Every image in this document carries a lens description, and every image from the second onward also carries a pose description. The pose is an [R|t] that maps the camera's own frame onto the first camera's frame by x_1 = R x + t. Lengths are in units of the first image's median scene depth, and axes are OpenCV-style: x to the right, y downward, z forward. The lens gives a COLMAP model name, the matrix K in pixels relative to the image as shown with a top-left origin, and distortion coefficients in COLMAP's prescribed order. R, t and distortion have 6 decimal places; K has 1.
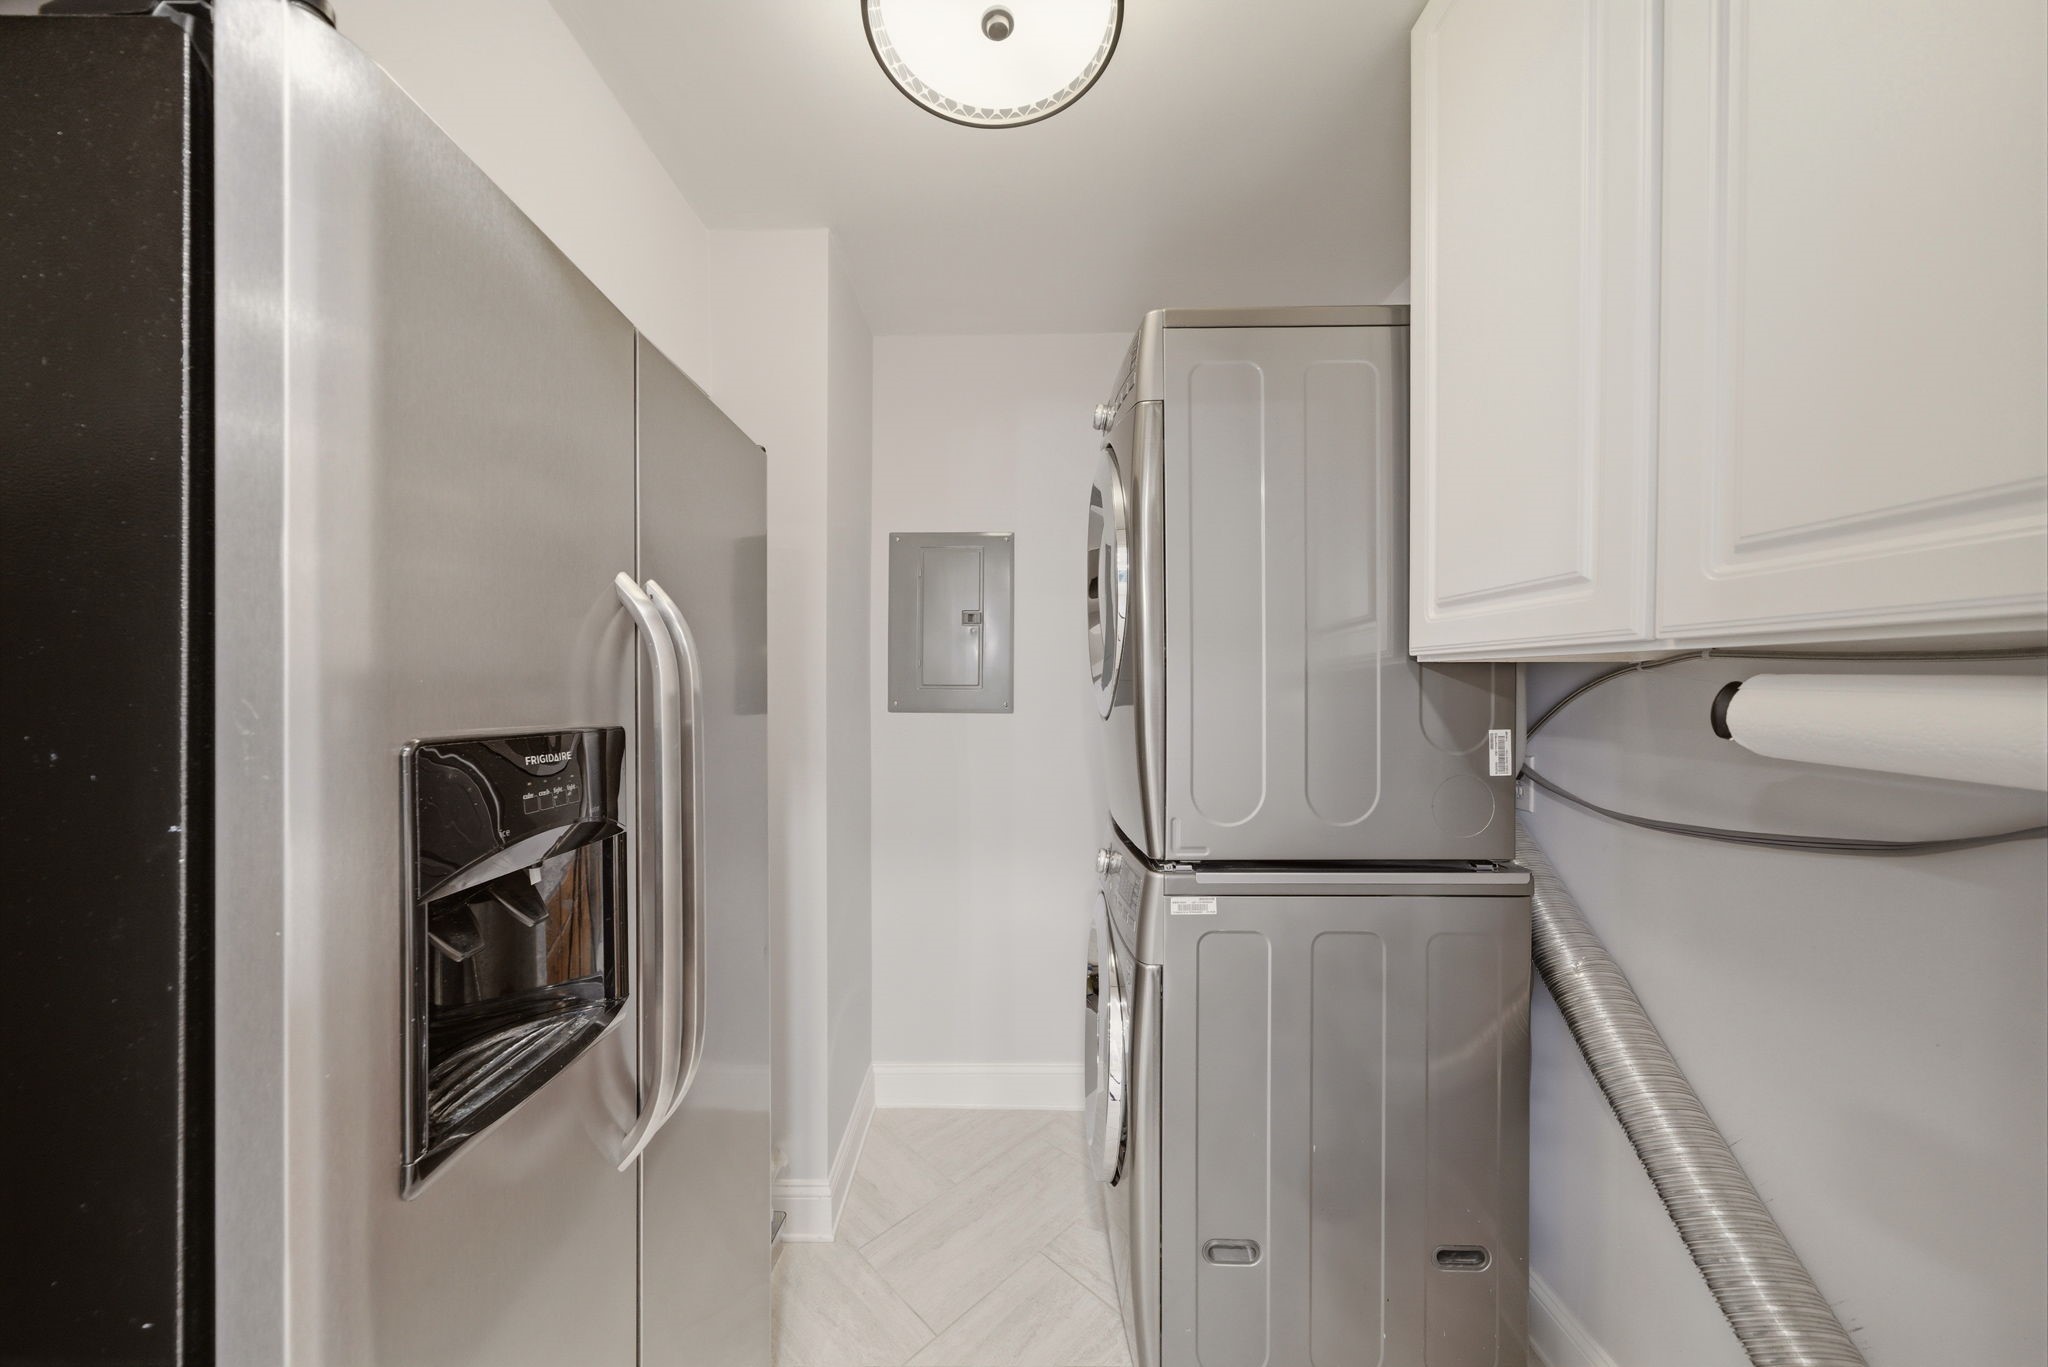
lens RADIAL K [[730.5, 0, 1020.1], [0, 730.5, 690.1], [0, 0, 1]] dist [-0.012550, 0.003003]
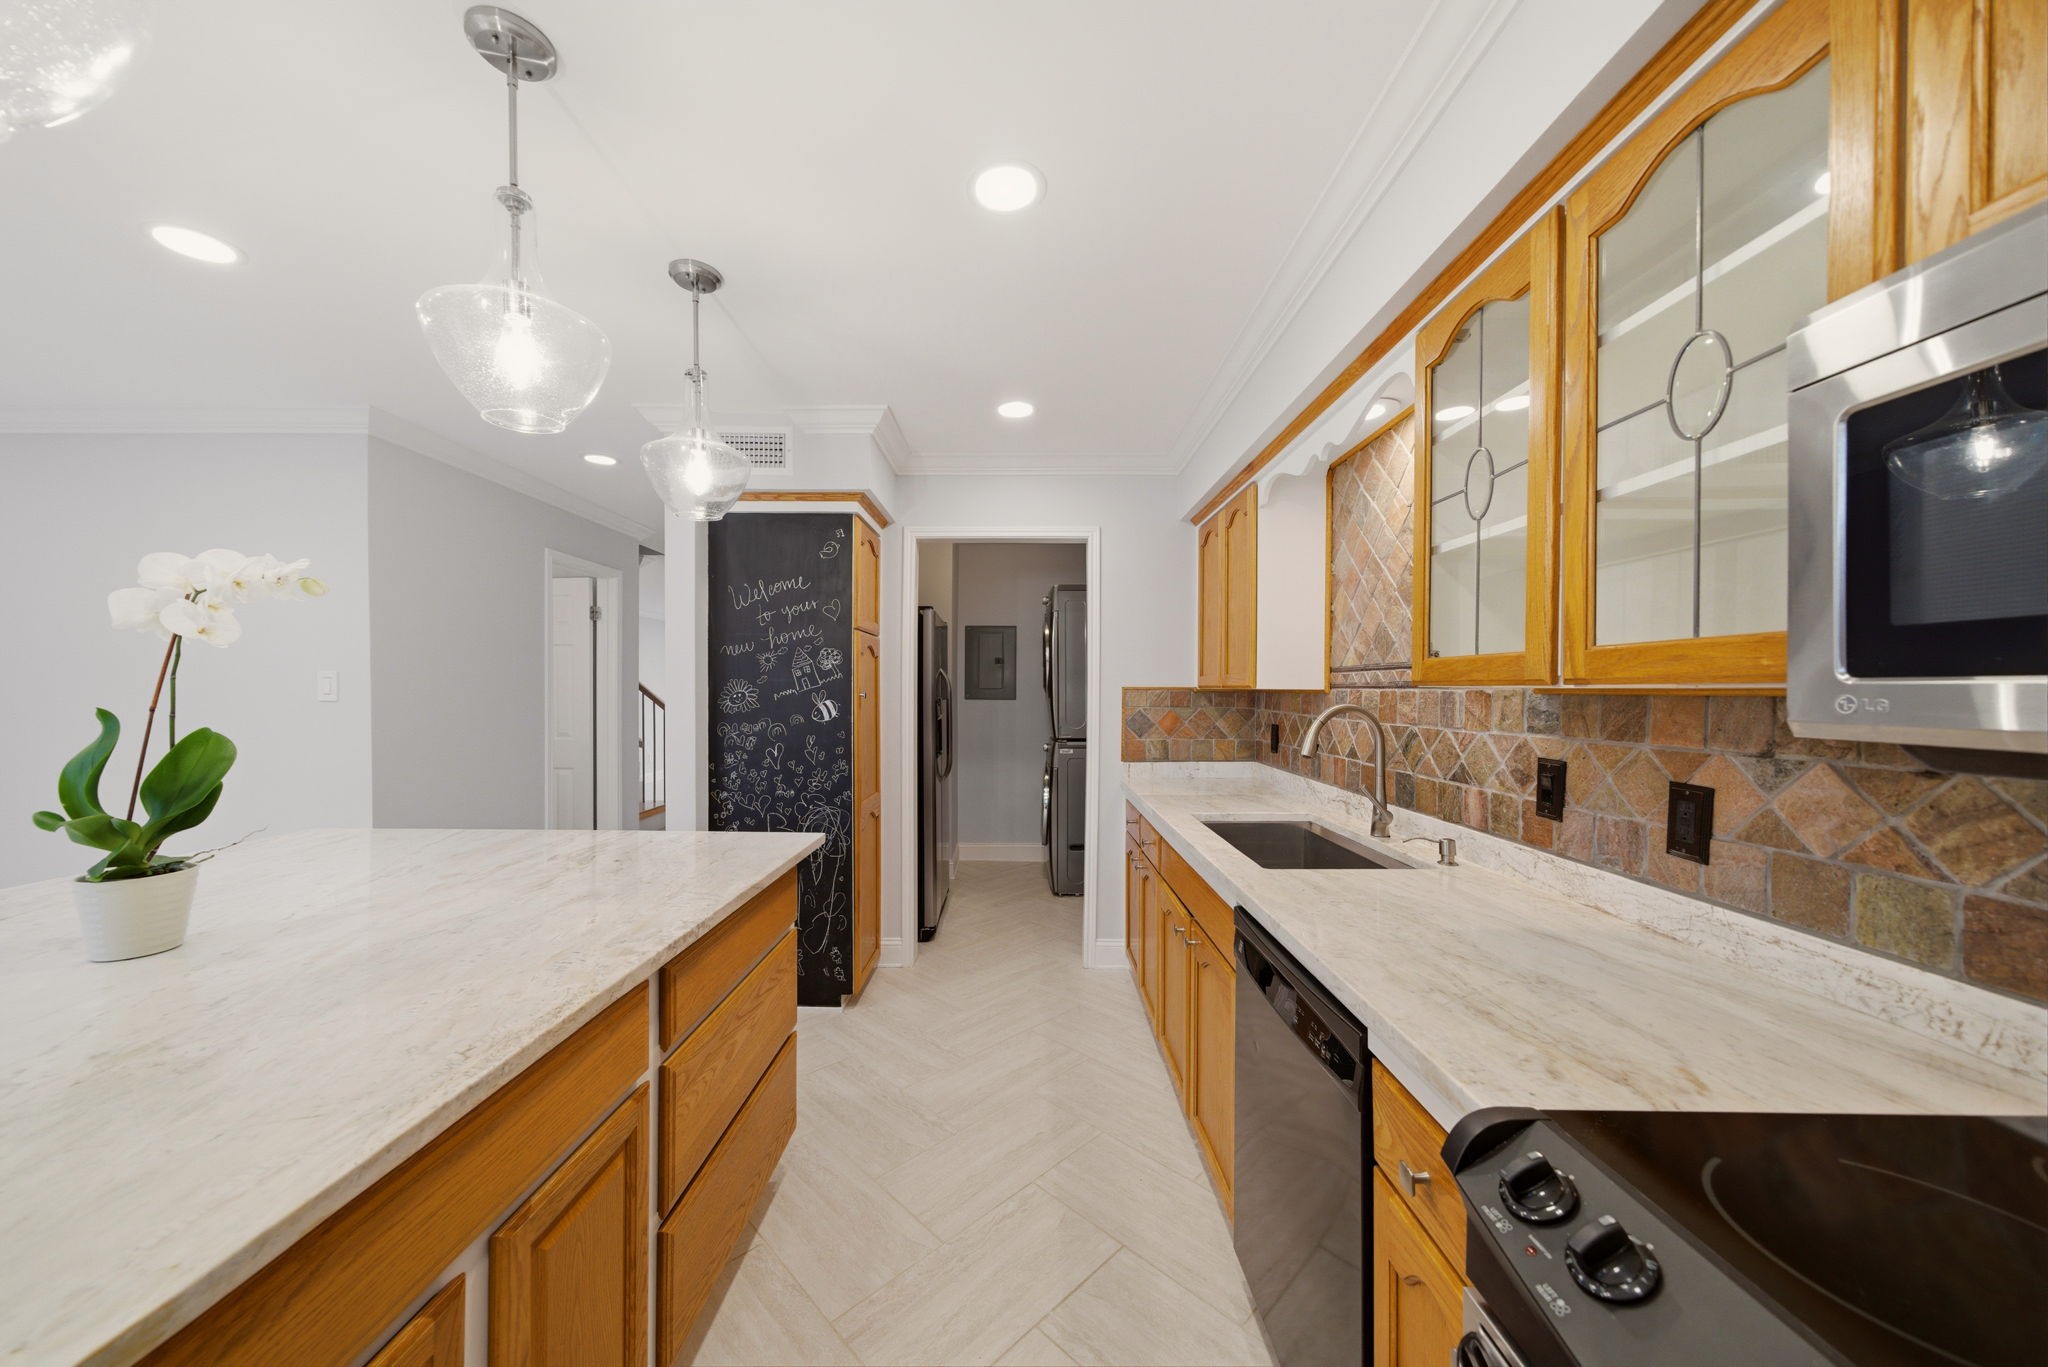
lens RADIAL K [[695.1, 0, 1012.5], [0, 695.1, 691.8], [0, 0, 1]] dist [-0.003242, 0.001134]
pose [[0.999890, -0.000679, -0.014847, 0.013464], [0.000674, 1.000000, -0.000341, 0.004629], [0.014848, 0.000331, 0.999890, -1.343923]]
